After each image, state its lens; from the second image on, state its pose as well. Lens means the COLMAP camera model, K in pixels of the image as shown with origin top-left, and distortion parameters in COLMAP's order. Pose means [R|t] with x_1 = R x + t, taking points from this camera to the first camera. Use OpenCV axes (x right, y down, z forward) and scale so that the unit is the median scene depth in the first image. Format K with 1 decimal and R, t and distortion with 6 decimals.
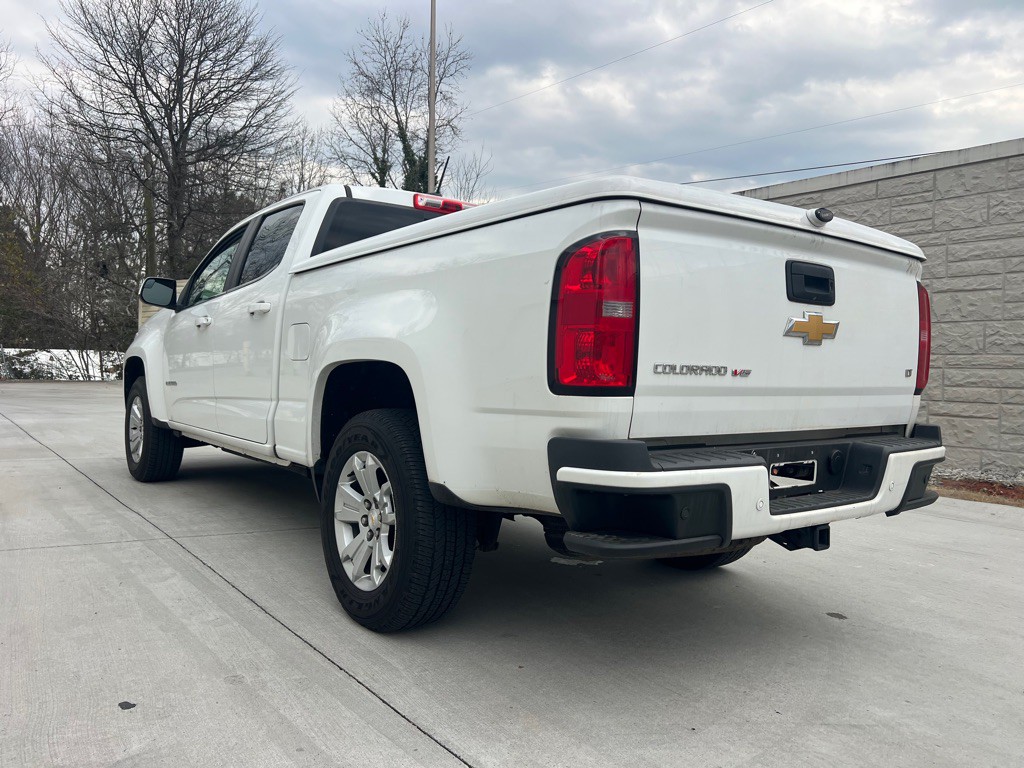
lens RADIAL K [[767.2, 0, 519.0], [0, 767.2, 376.0], [0, 0, 1]] dist [0.050190, -0.054522]
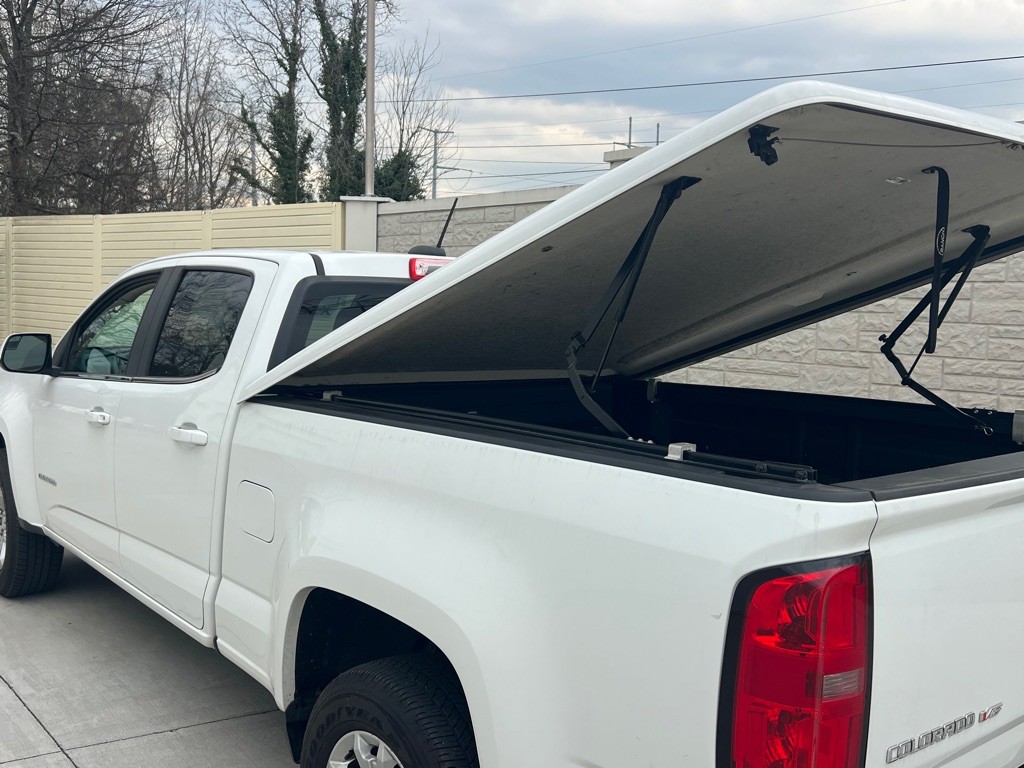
lens RADIAL K [[974.2, 0, 506.0], [0, 974.2, 377.2], [0, 0, 1]] dist [0.022588, 0.000000]
pose [[0.999030, 0.004661, 0.043792, -0.096796], [-0.007585, 0.997735, 0.066831, -0.208172], [-0.043381, -0.067098, 0.996803, 0.128954]]
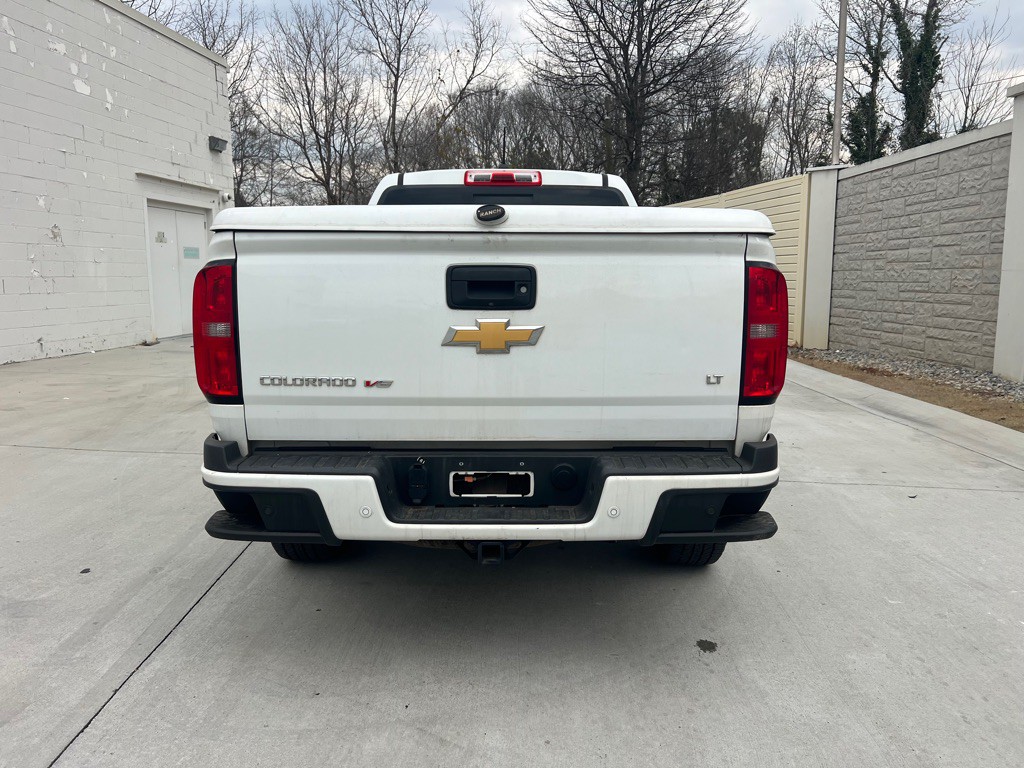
lens RADIAL K [[767.2, 0, 520.5], [0, 767.2, 387.0], [0, 0, 1]] dist [0.050190, -0.054522]
pose [[0.797156, 0.065314, -0.600231, 0.647422], [0.009478, 0.992656, 0.120603, -0.074486], [0.603699, -0.101829, 0.790682, 0.187222]]
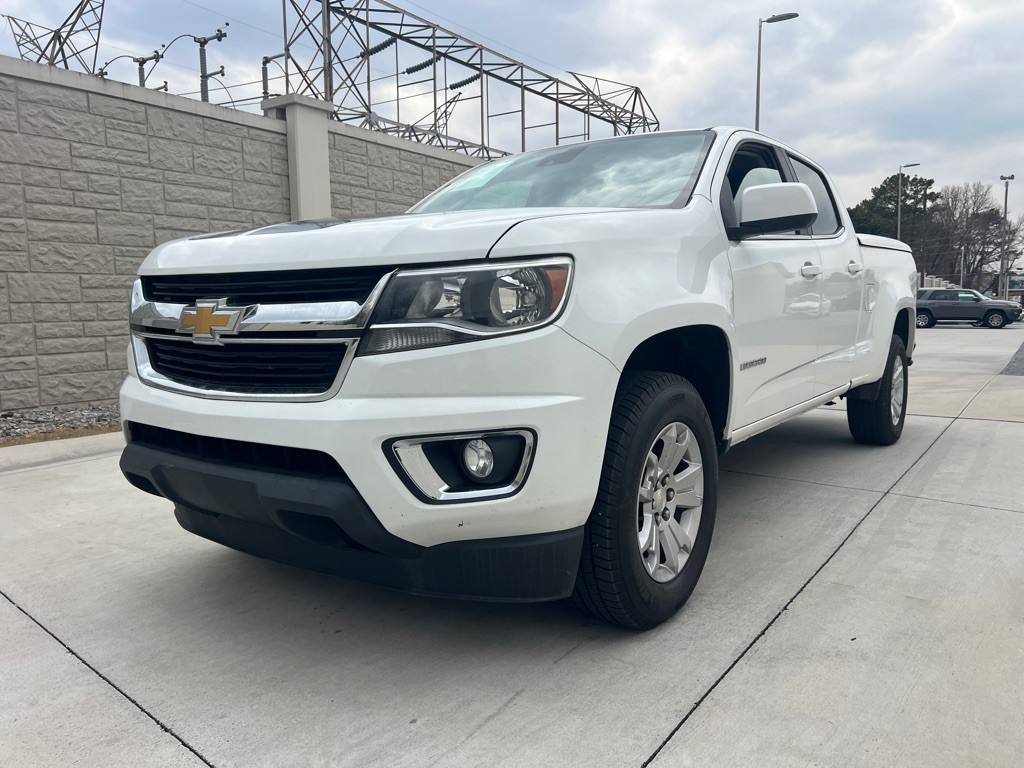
lens RADIAL K [[767.2, 0, 524.1], [0, 767.2, 381.5], [0, 0, 1]] dist [0.050190, -0.054522]
pose [[-0.299019, -0.122783, 0.946315, -1.357483], [0.012070, 0.991121, 0.132410, -0.080972], [-0.954171, 0.051015, -0.294882, 1.898457]]
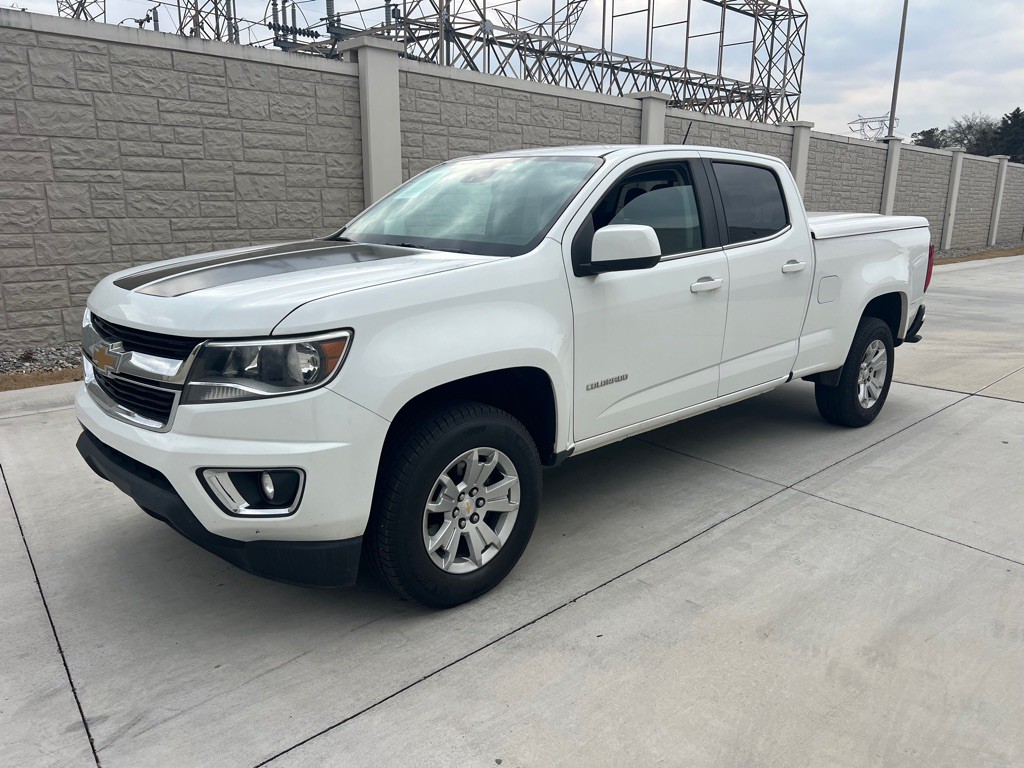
lens RADIAL K [[767.2, 0, 518.1], [0, 767.2, 386.1], [0, 0, 1]] dist [0.050190, -0.054522]
pose [[-0.118145, -0.257699, 0.958975, -1.531159], [-0.000436, 0.965752, 0.259466, -0.226805], [-0.992996, 0.030237, -0.114211, 1.629850]]
